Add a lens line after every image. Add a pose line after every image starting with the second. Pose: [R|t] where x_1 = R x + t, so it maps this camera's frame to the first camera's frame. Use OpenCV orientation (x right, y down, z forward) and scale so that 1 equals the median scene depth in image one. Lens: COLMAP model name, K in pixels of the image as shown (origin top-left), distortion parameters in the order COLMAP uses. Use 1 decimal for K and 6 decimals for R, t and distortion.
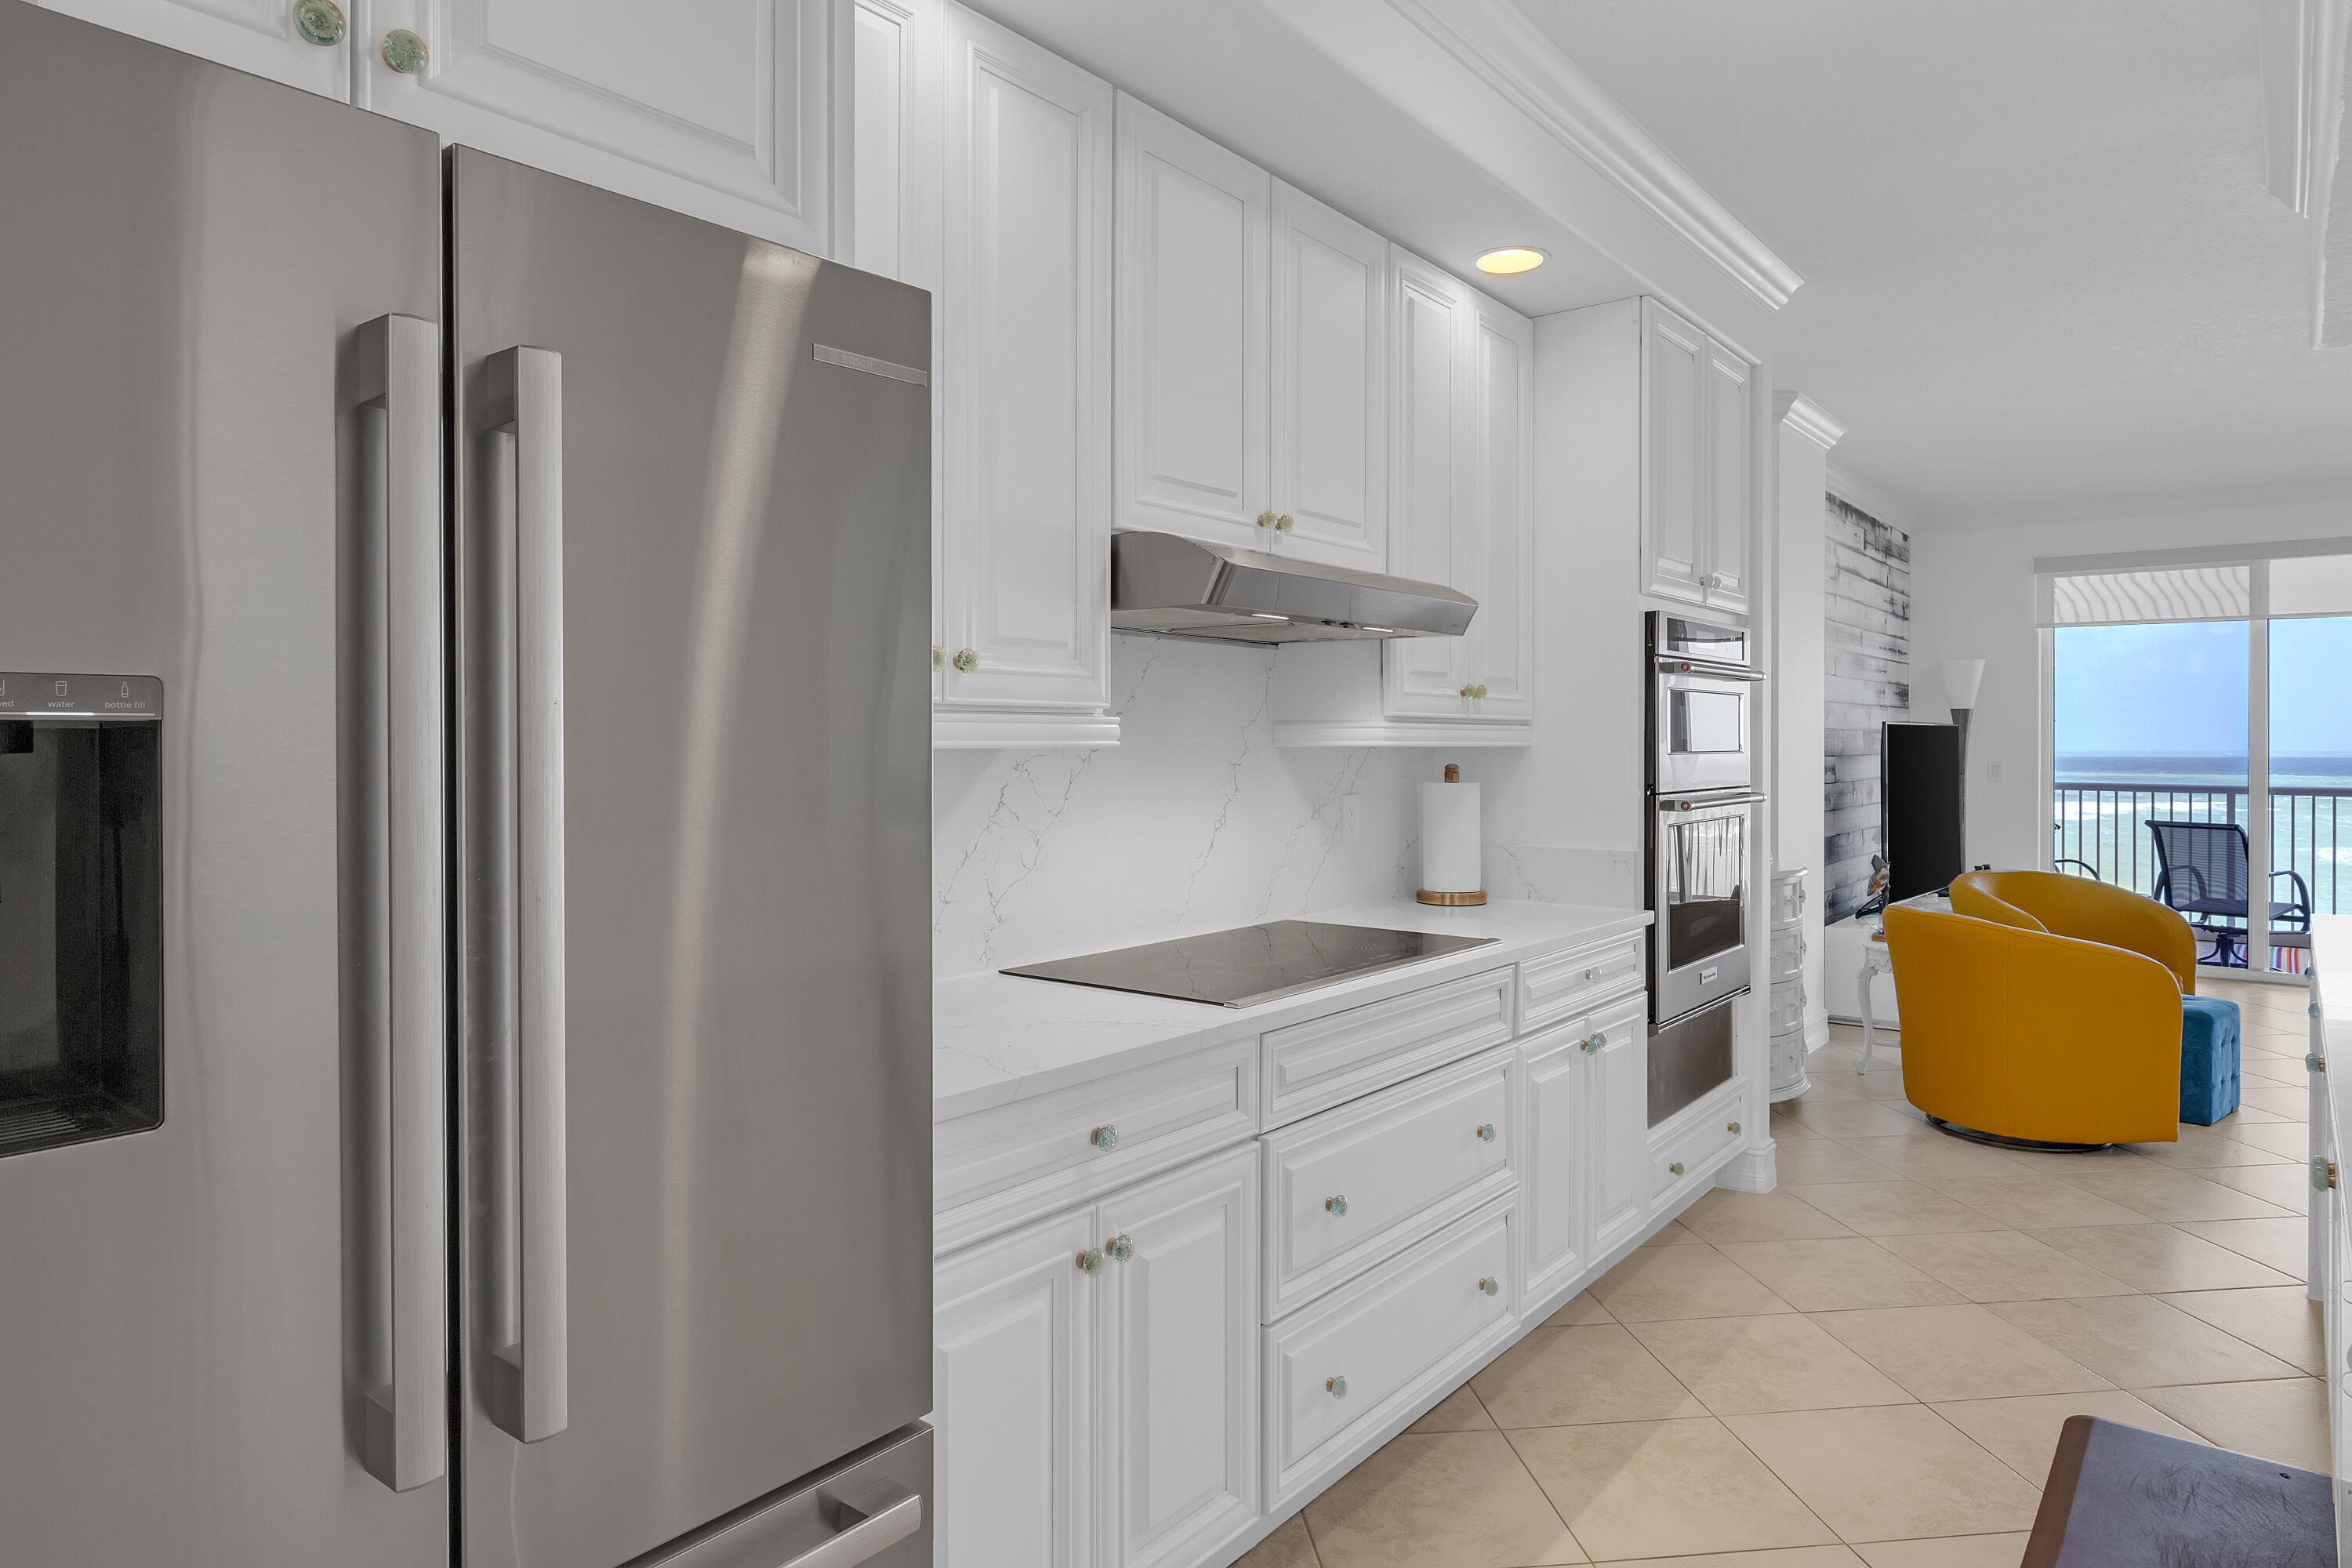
lens RADIAL K [[1443.1, 0, 1164.6], [0, 1443.1, 762.9], [0, 0, 1]] dist [-0.018610, 0.003575]
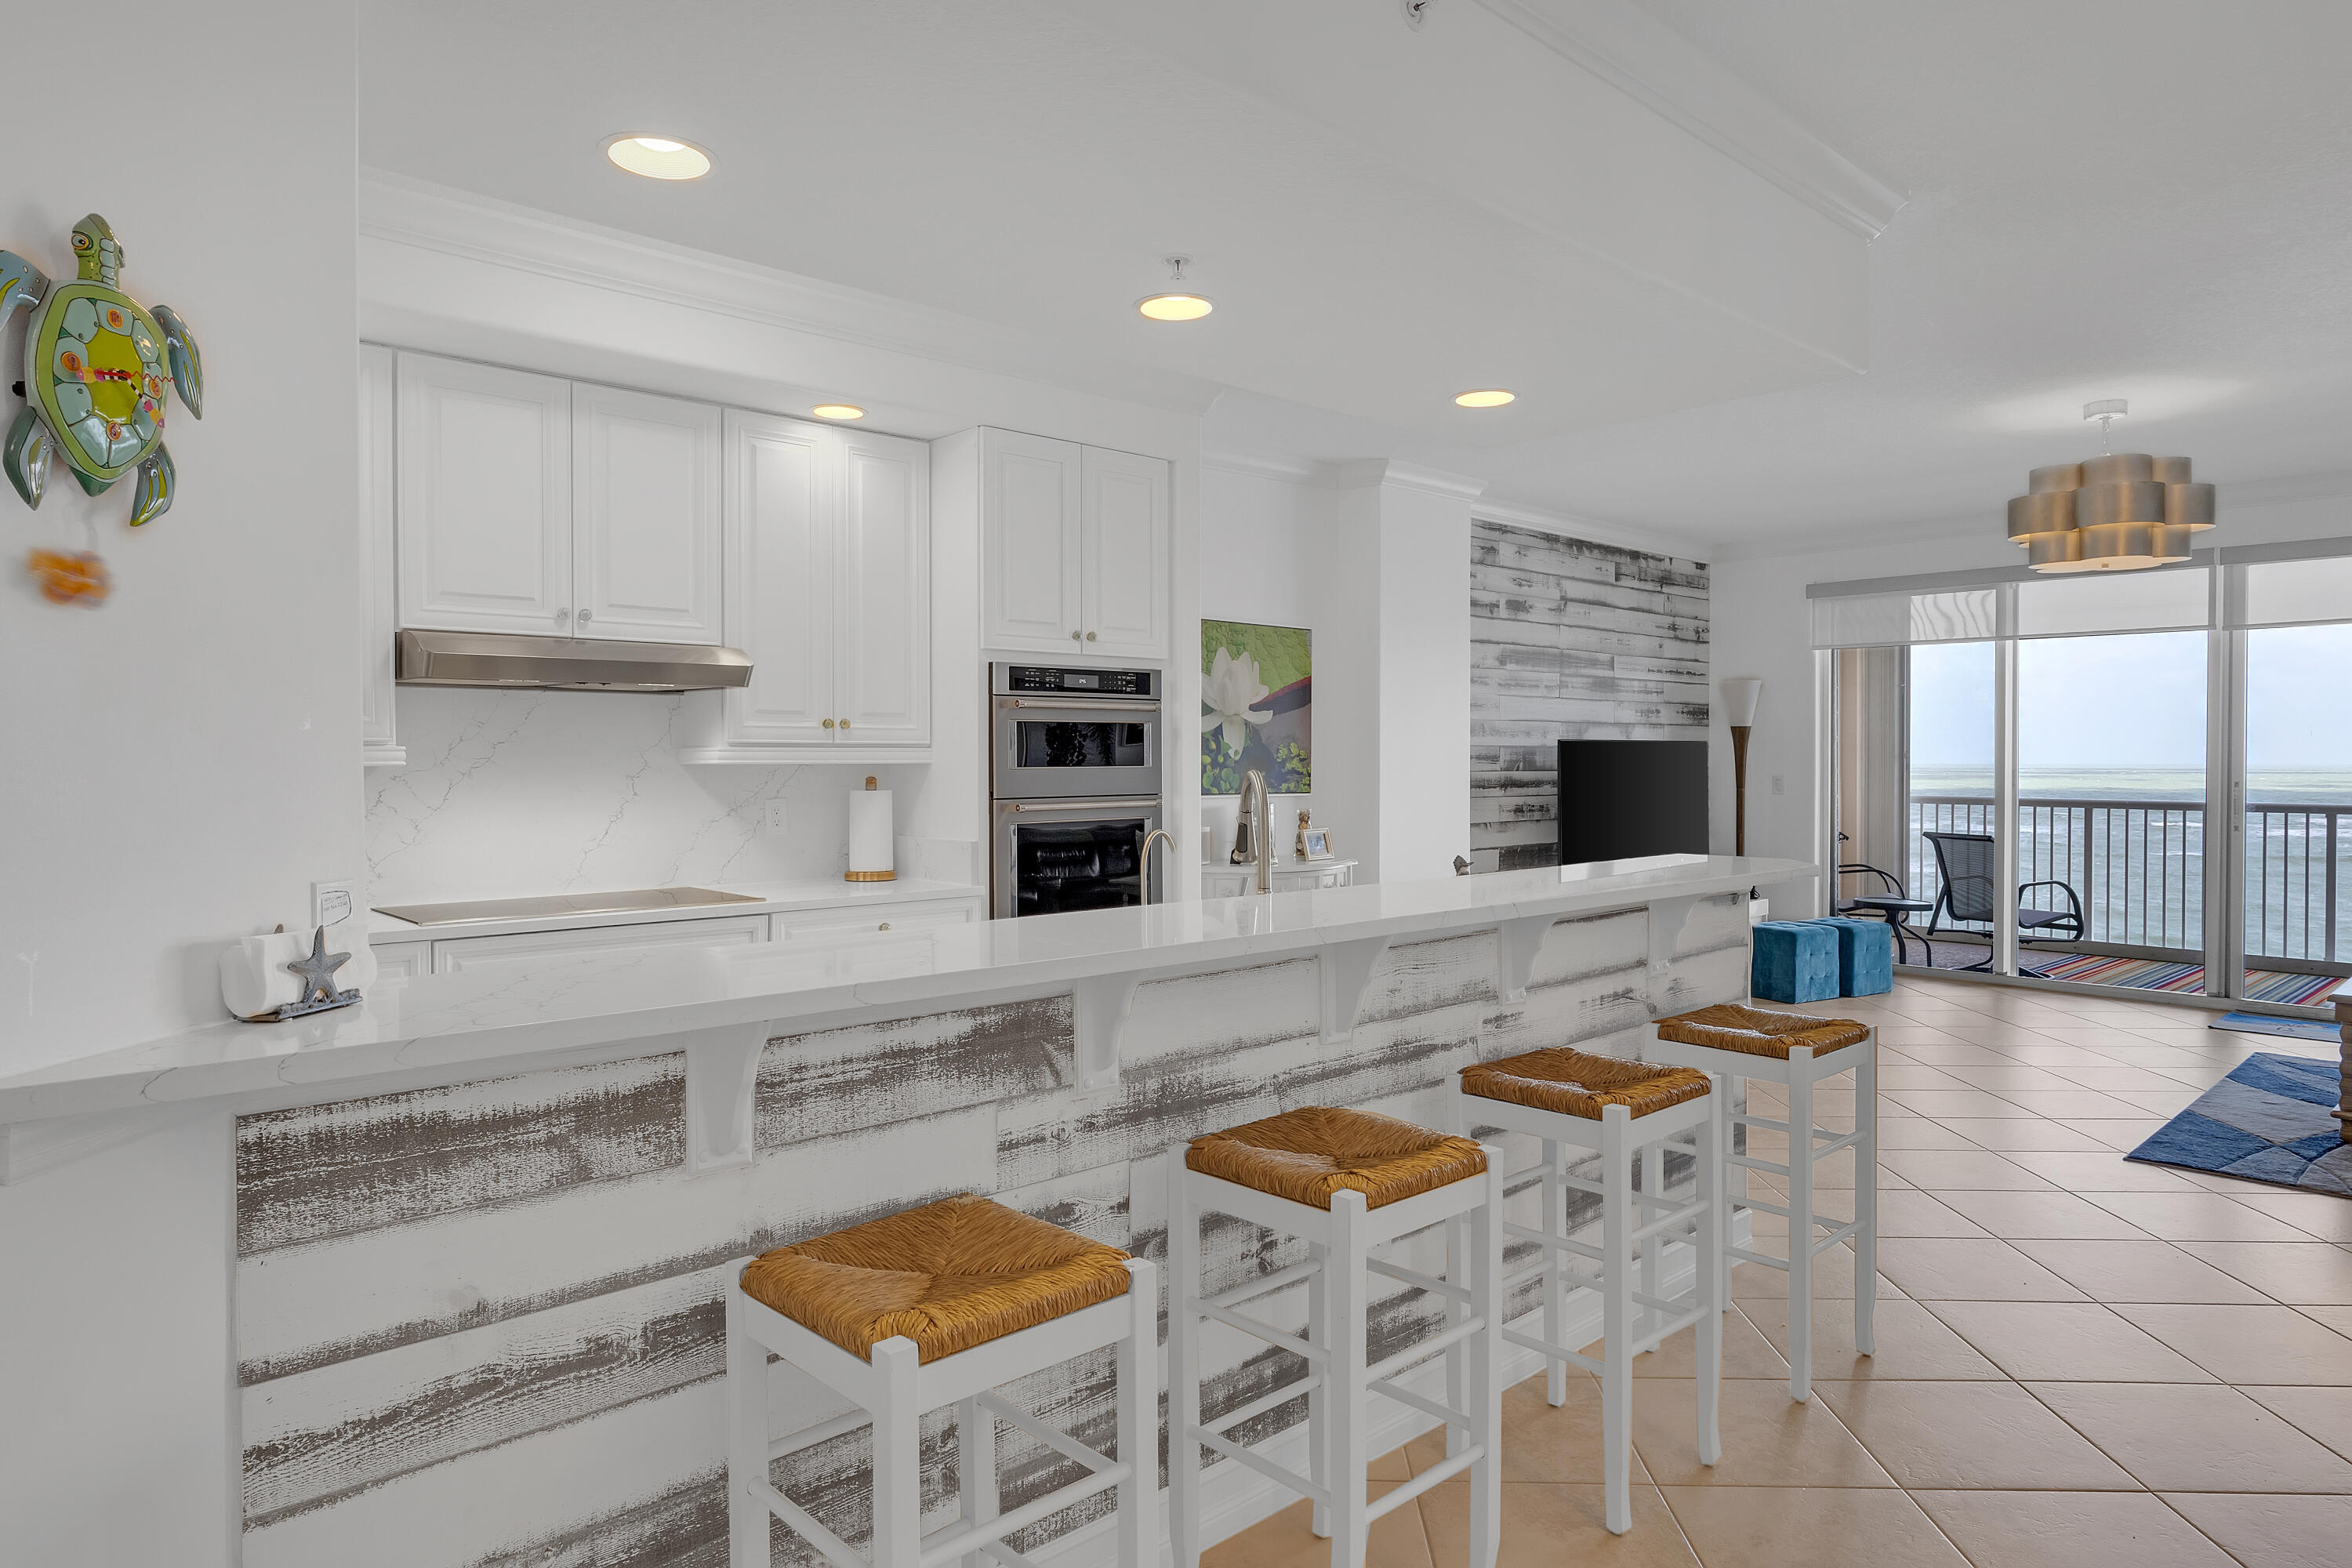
lens RADIAL K [[1443.1, 0, 1163.0], [0, 1443.1, 782.0], [0, 0, 1]] dist [-0.018610, 0.003575]
pose [[0.986301, -0.001997, -0.164942, 0.884443], [0.001944, 0.999998, -0.000483, 0.008650], [0.164943, 0.000156, 0.986303, -0.354394]]
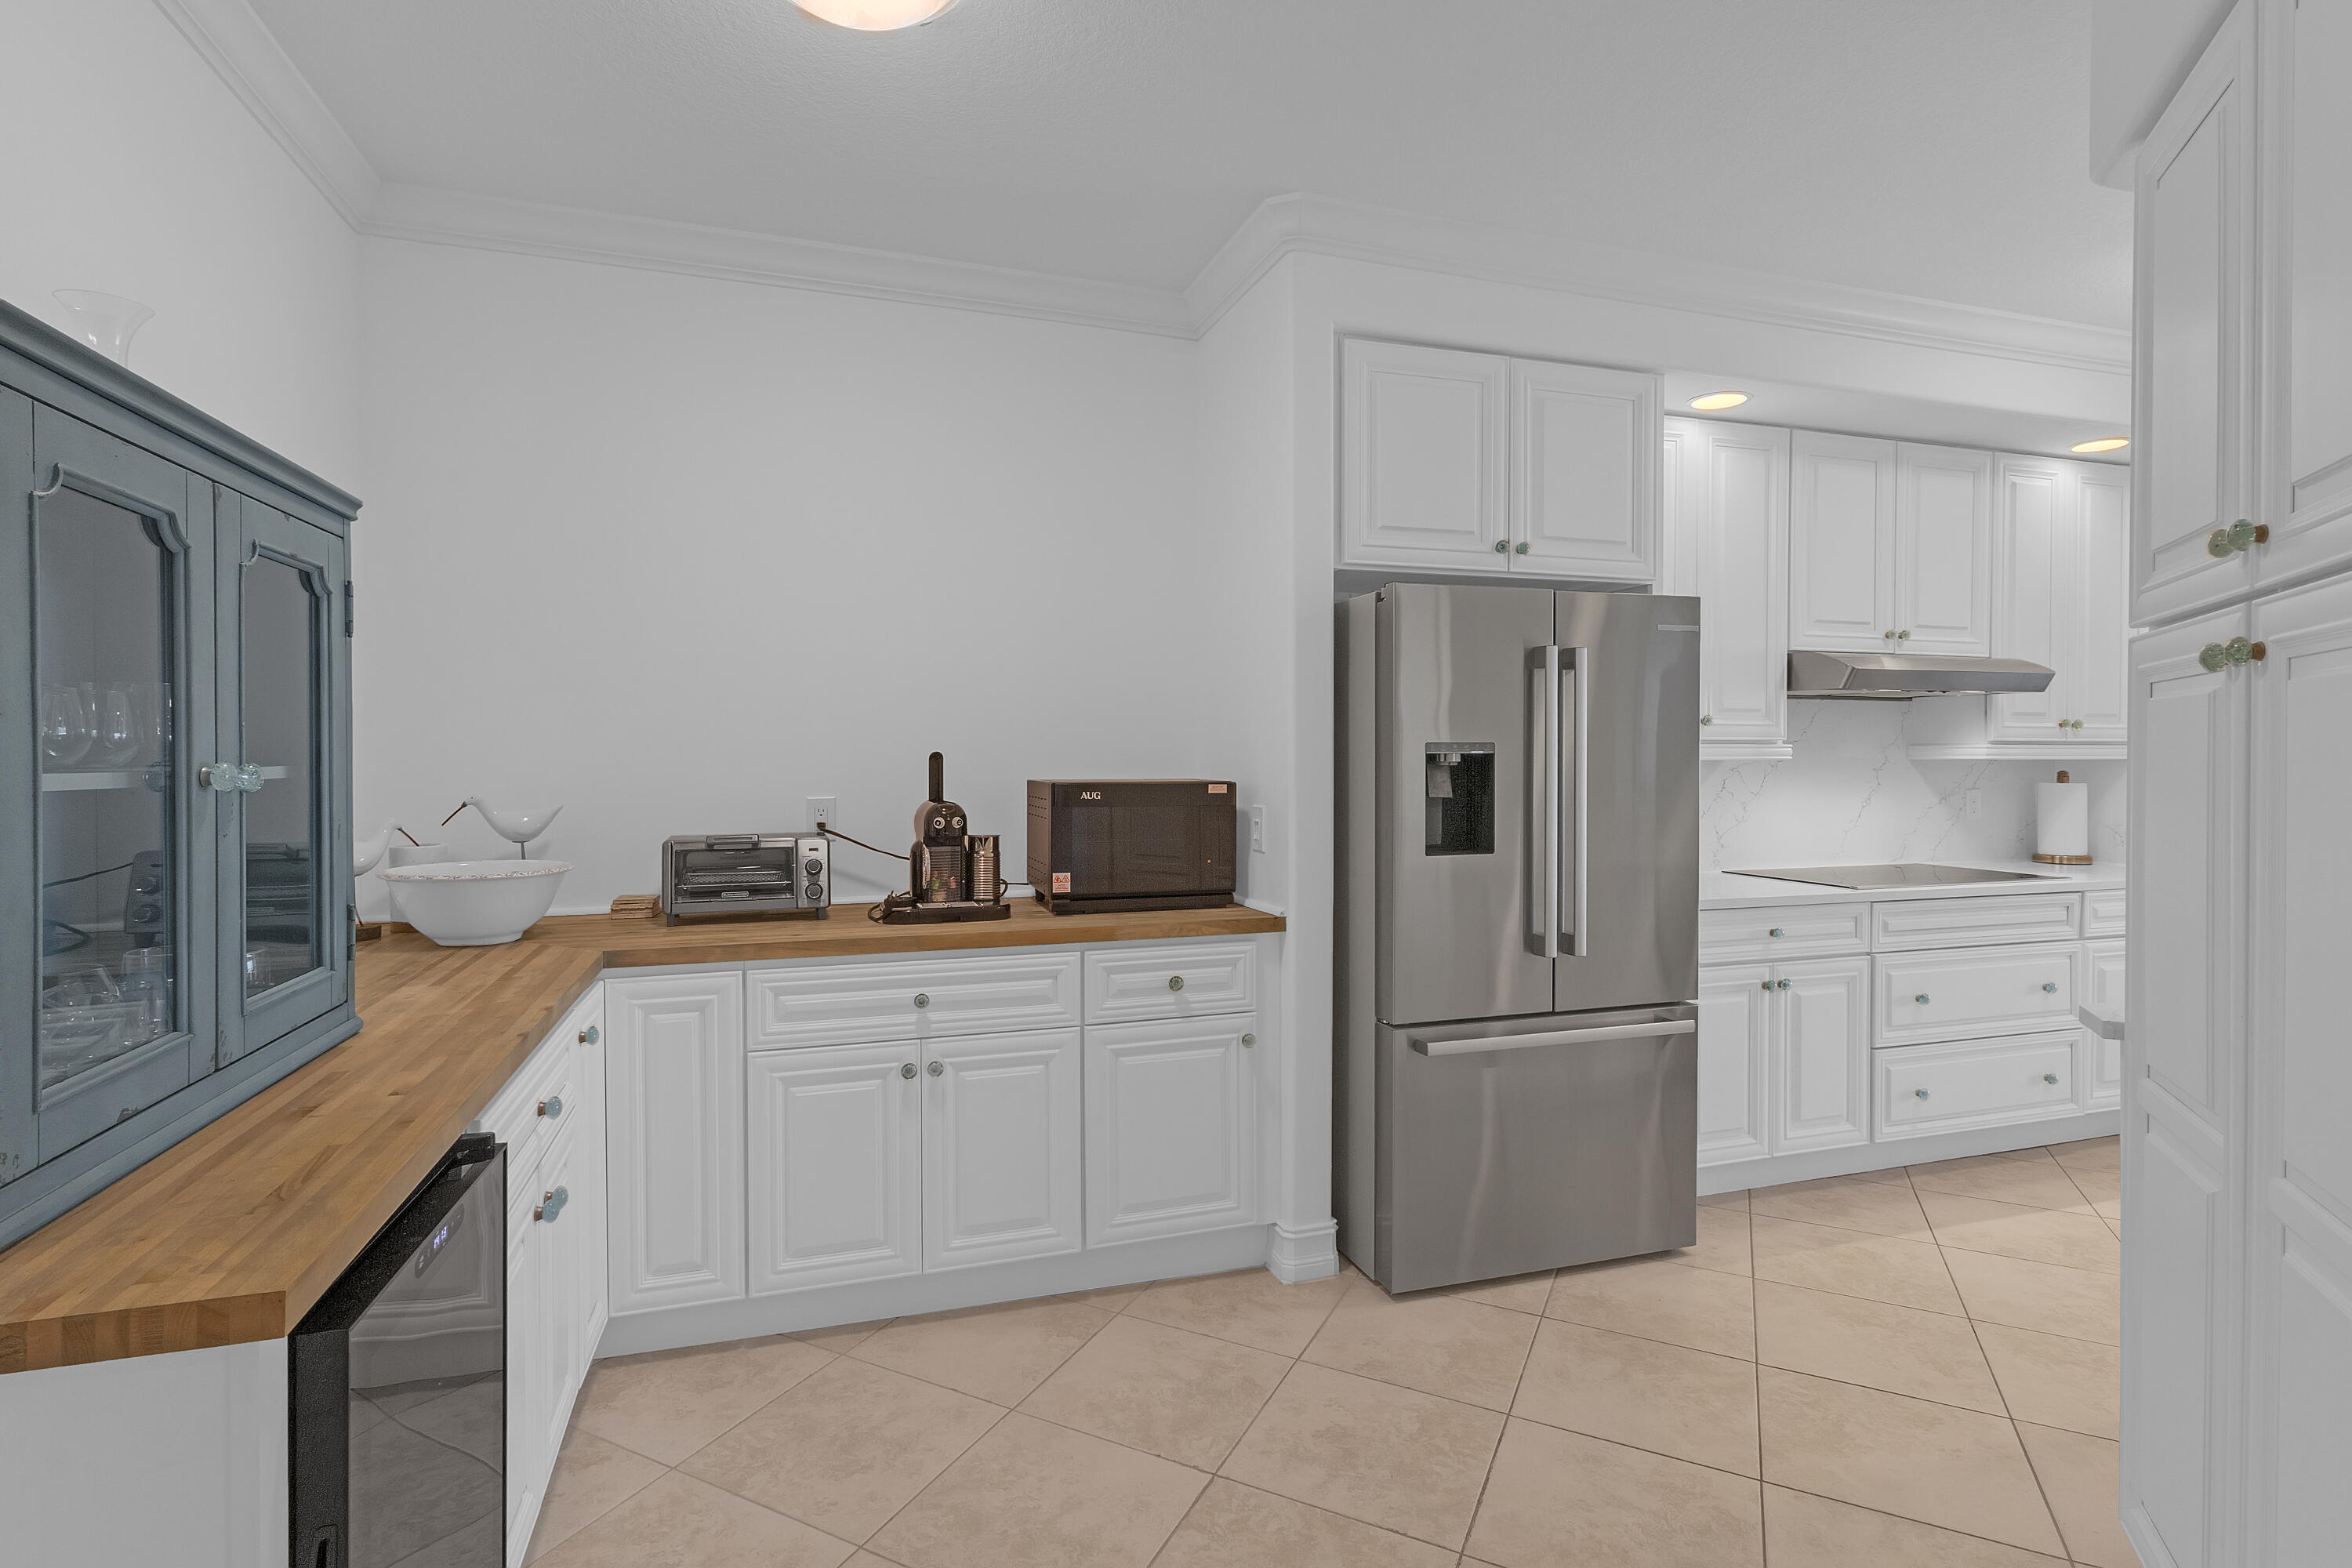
lens RADIAL K [[1106.8, 0, 1114.1], [0, 1106.8, 768.0], [0, 0, 1]] dist [0.005446, 0.001331]
pose [[0.820679, 0.005210, -0.571366, 0.063716], [-0.006558, 0.999978, -0.000302, 0.006093], [0.571352, 0.003995, 0.820696, -0.667478]]
